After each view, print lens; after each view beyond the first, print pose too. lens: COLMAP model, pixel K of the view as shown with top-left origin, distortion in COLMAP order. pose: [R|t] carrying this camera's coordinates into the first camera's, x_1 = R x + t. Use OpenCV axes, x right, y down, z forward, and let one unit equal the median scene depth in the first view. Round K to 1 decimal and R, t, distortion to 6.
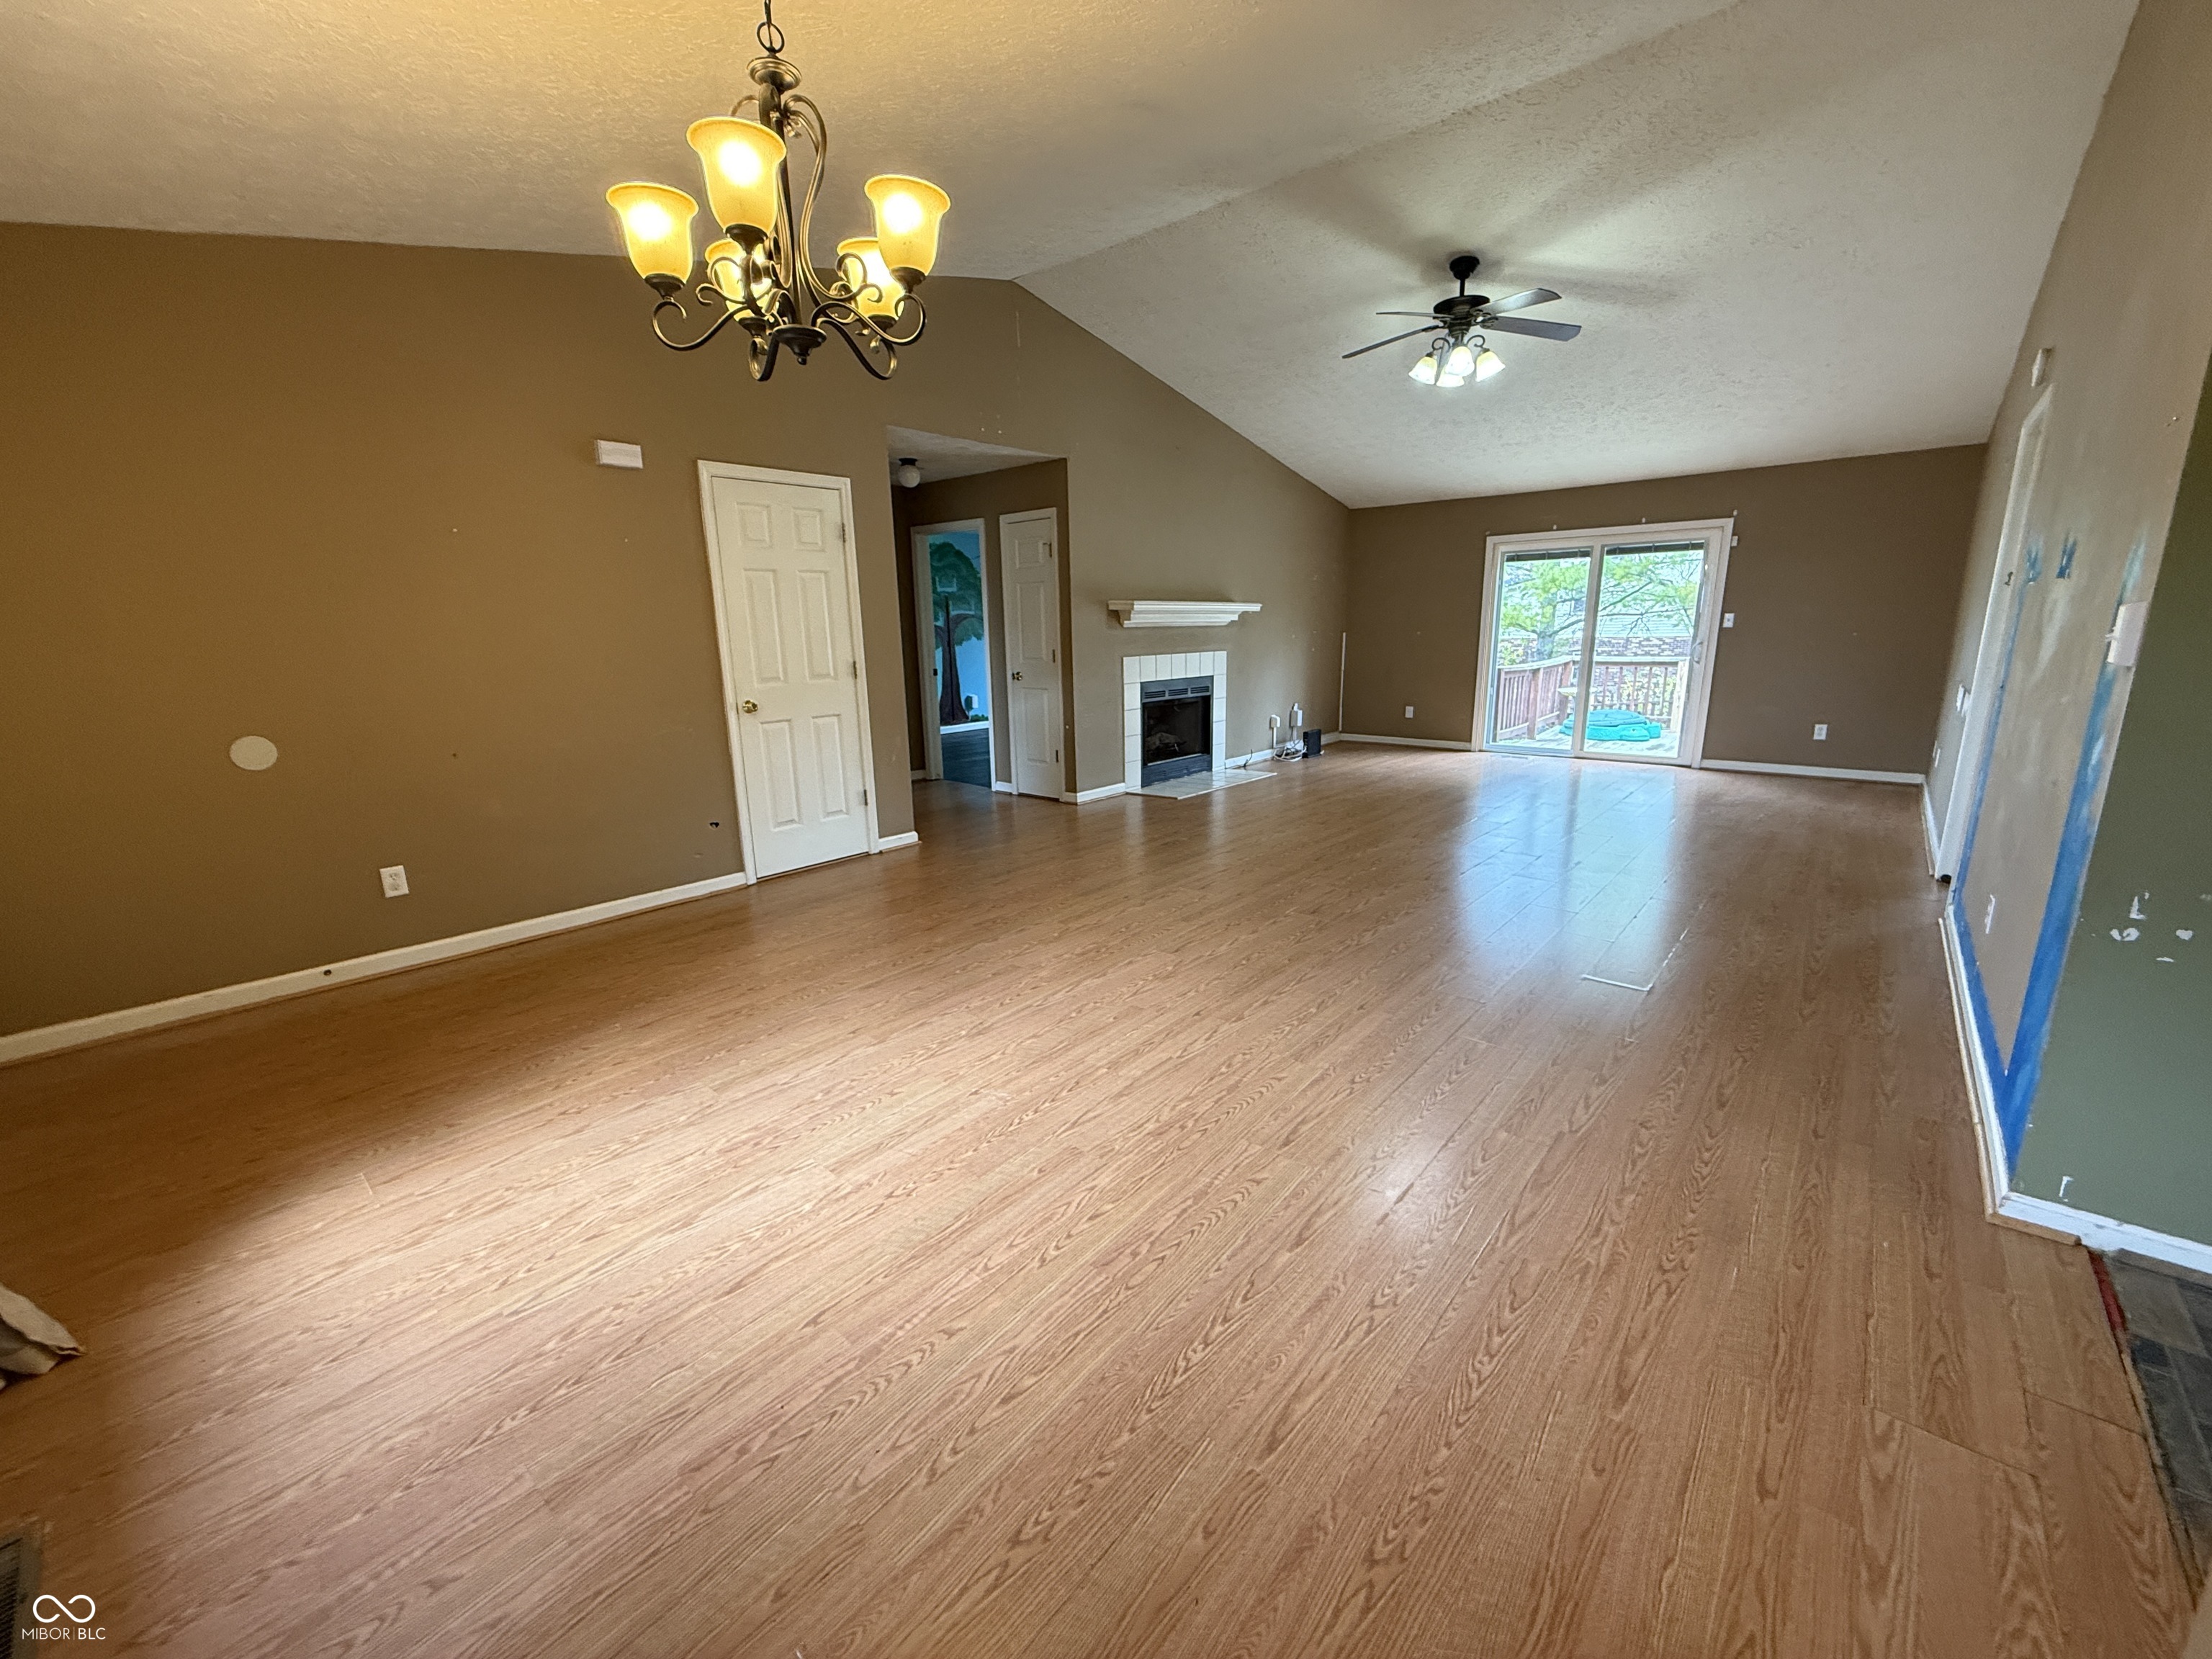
lens RADIAL K [[882.0, 0, 1100.2], [0, 882.0, 827.6], [0, 0, 1]] dist [0.002846, 0.000336]
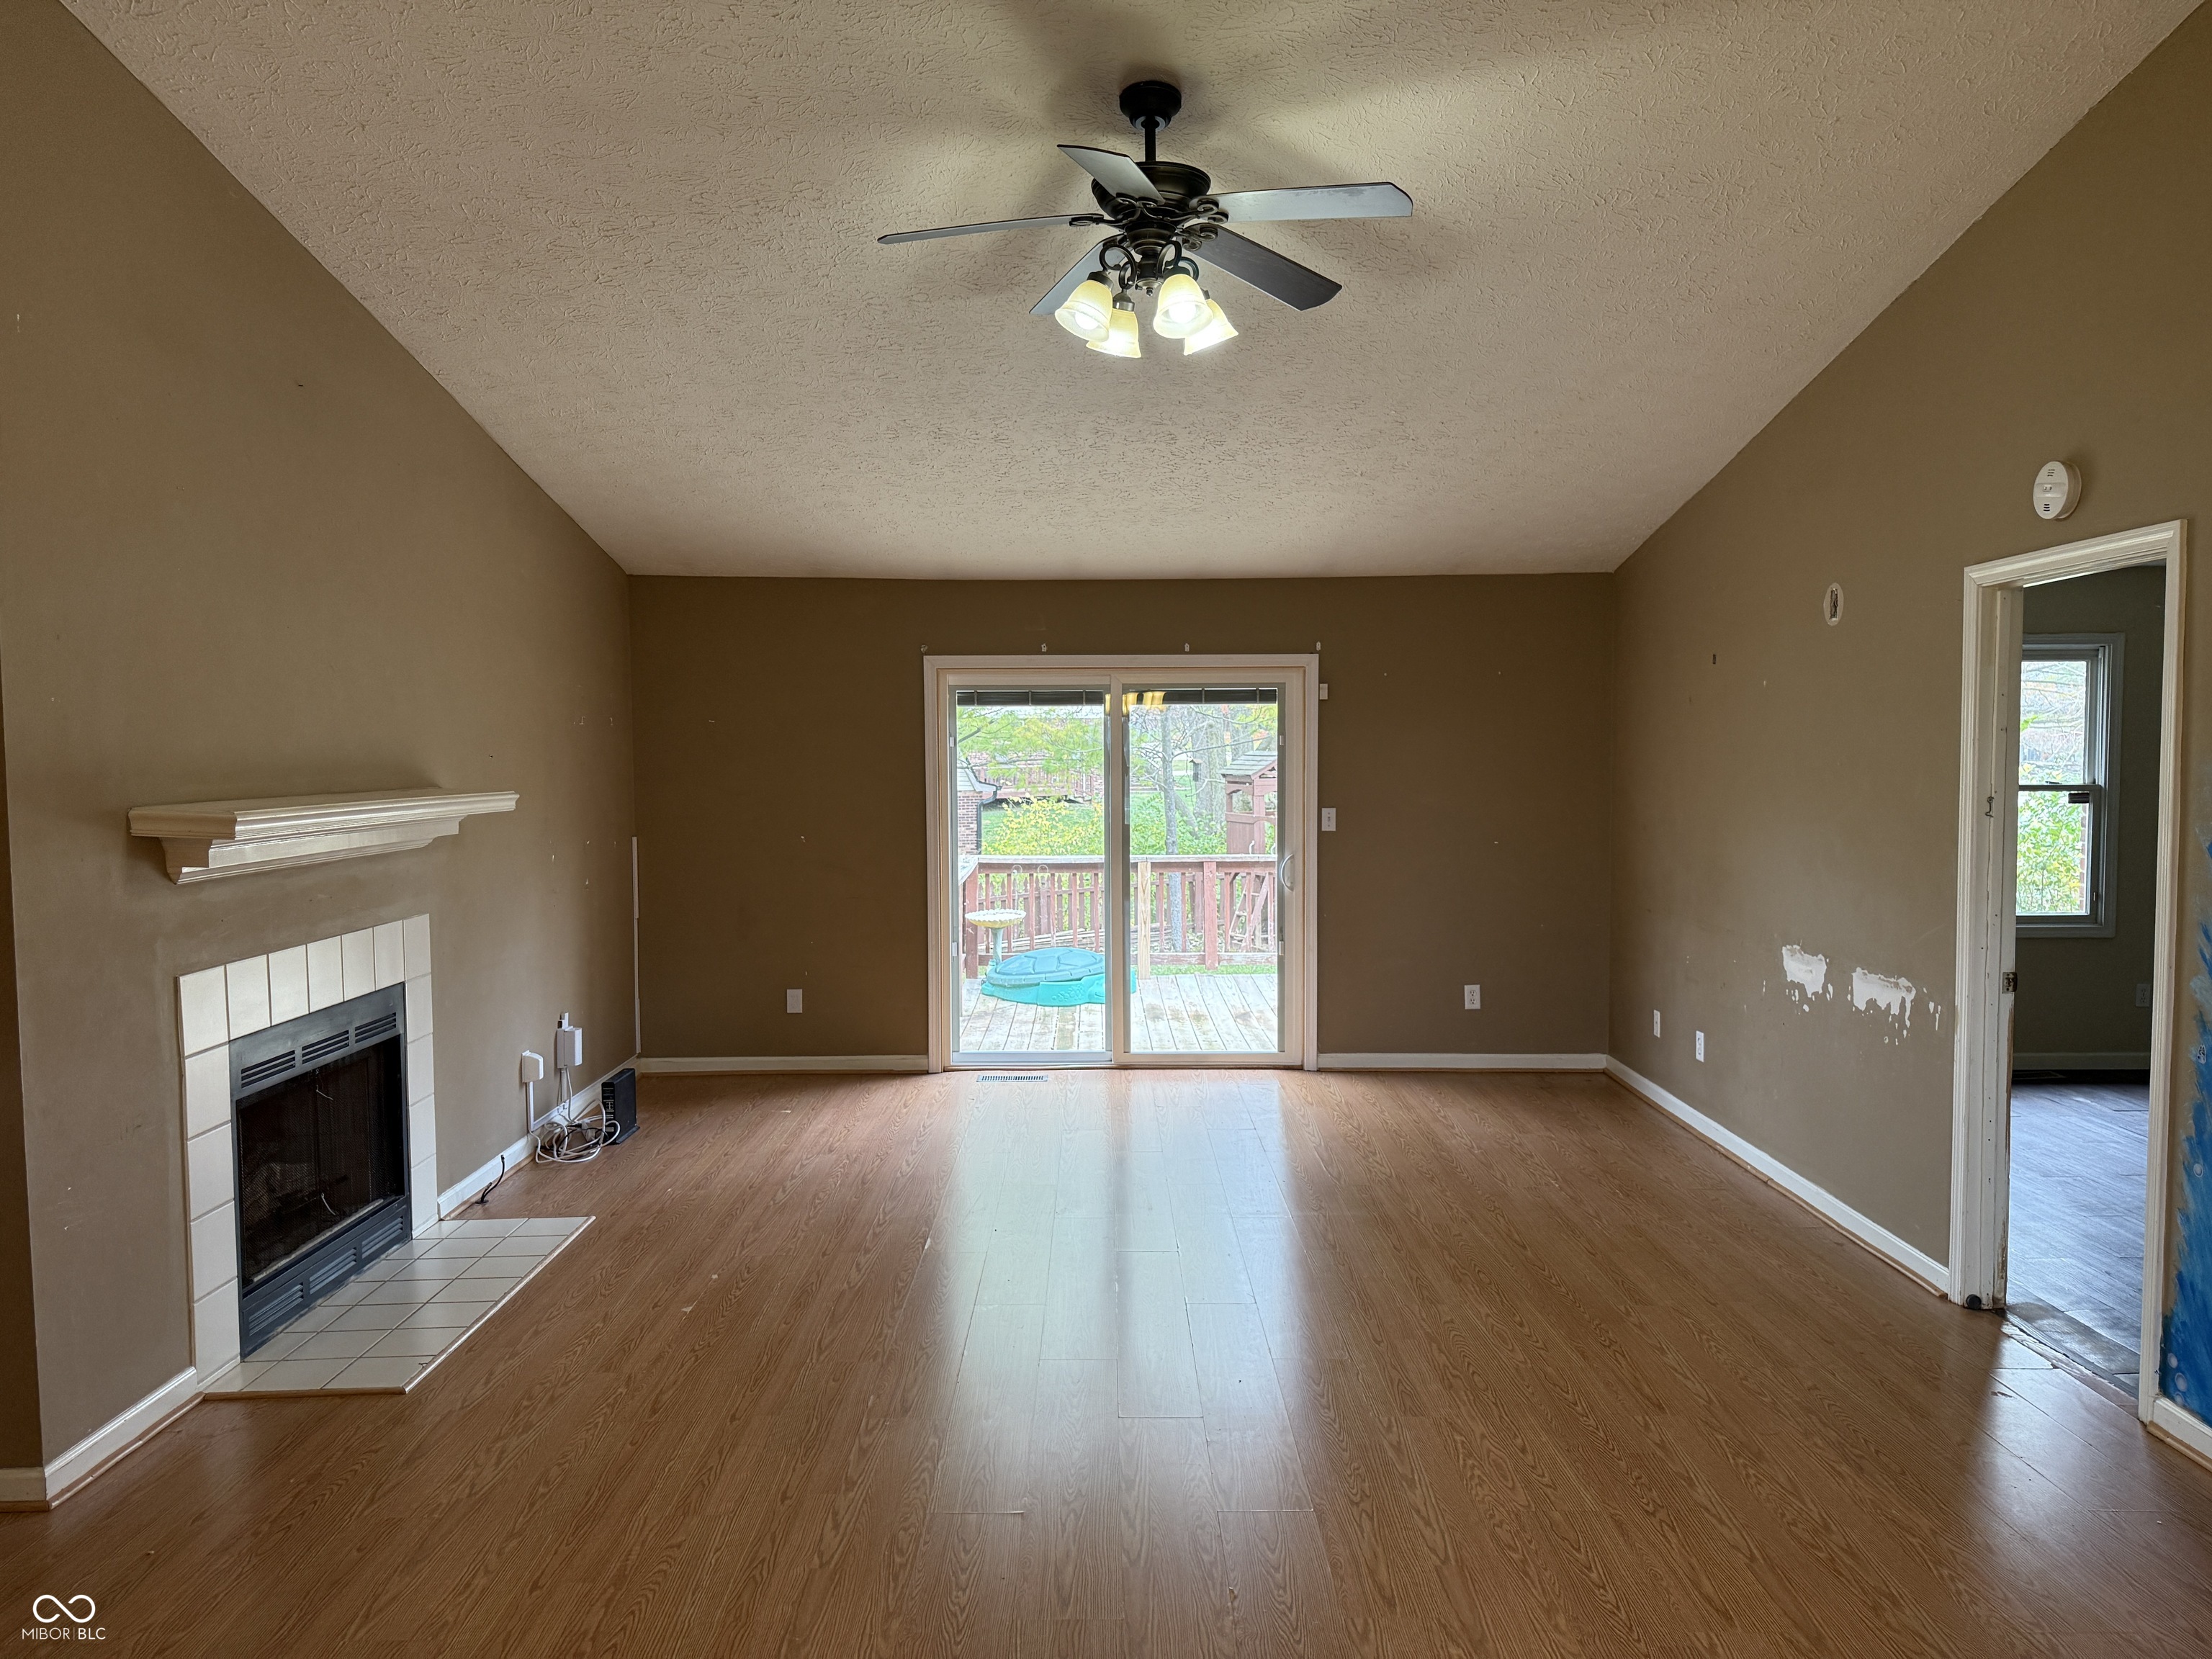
lens RADIAL K [[1558.2, 0, 1099.2], [0, 1558.2, 838.0], [0, 0, 1]] dist [0.055378, -0.059450]
pose [[0.750558, -0.025950, 0.660295, -0.137221], [0.138737, 0.983146, -0.119064, -0.176609], [-0.646076, 0.180972, 0.741508, 0.484307]]
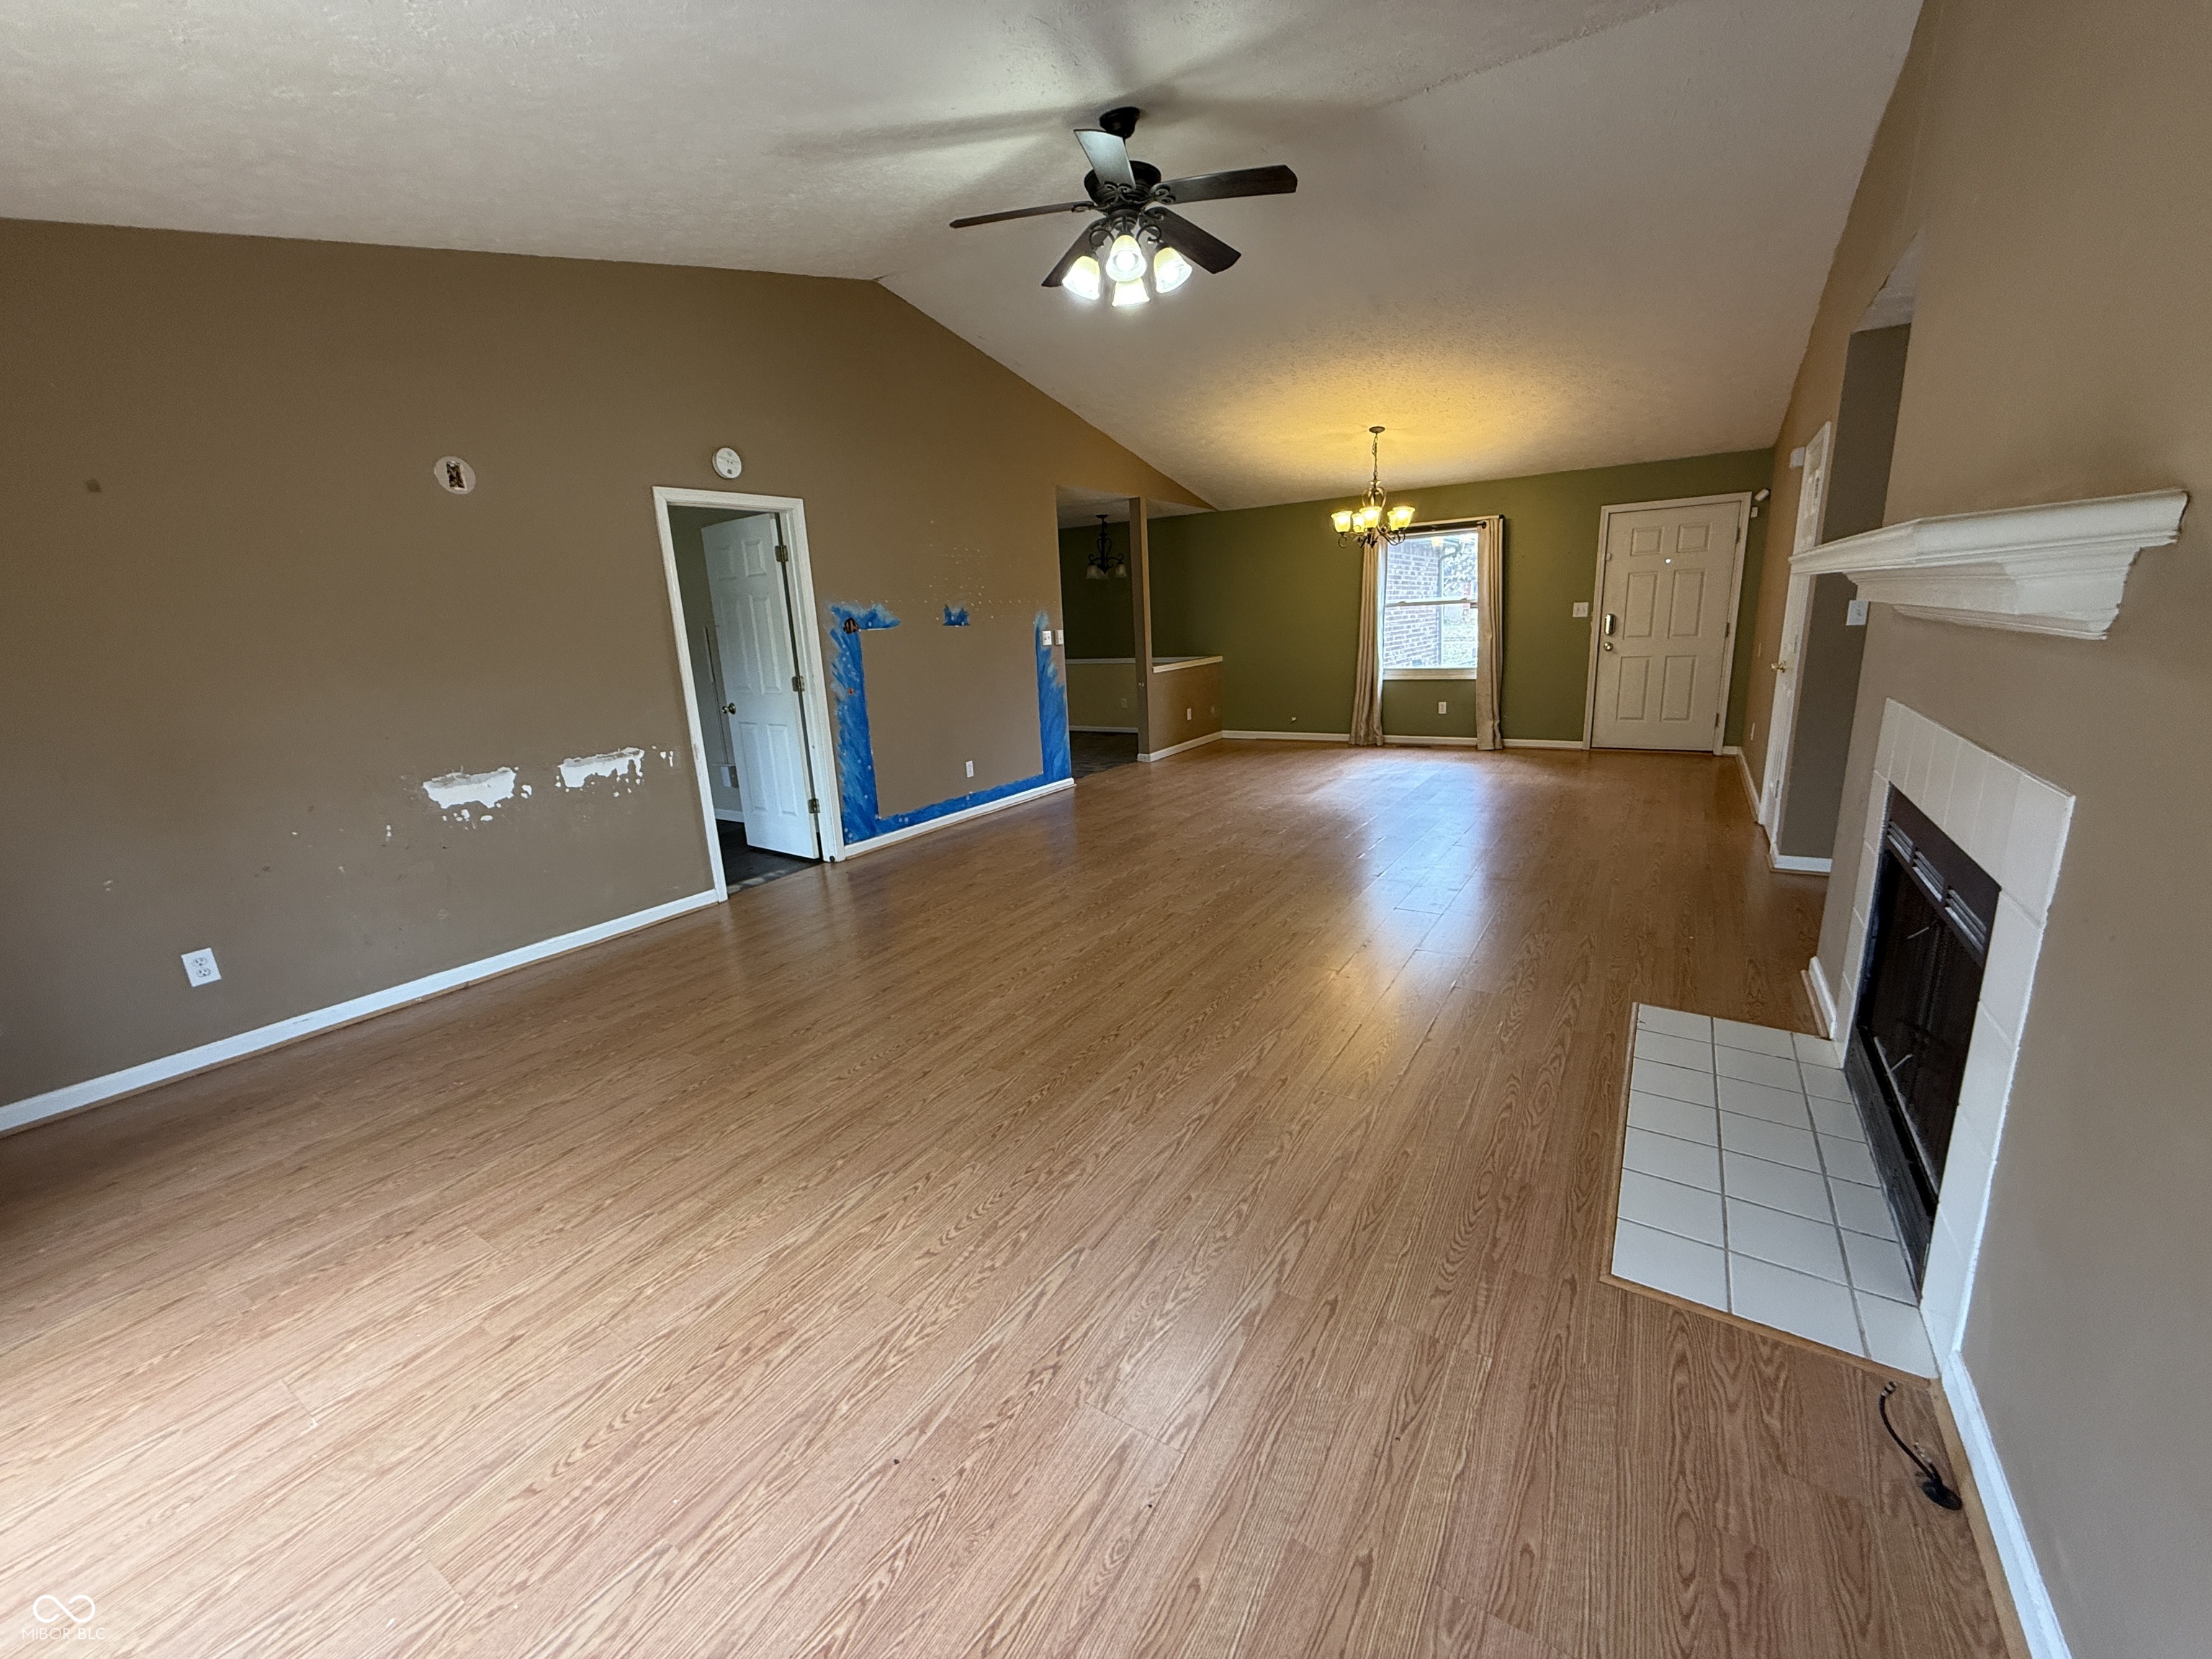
lens RADIAL K [[882.0, 0, 1105.7], [0, 882.0, 799.8], [0, 0, 1]] dist [0.002846, 0.000336]
pose [[-0.986244, 0.097996, -0.133117, 0.549324], [0.033829, 0.907932, 0.417750, -0.438639], [0.161799, 0.407500, -0.898757, 1.784769]]
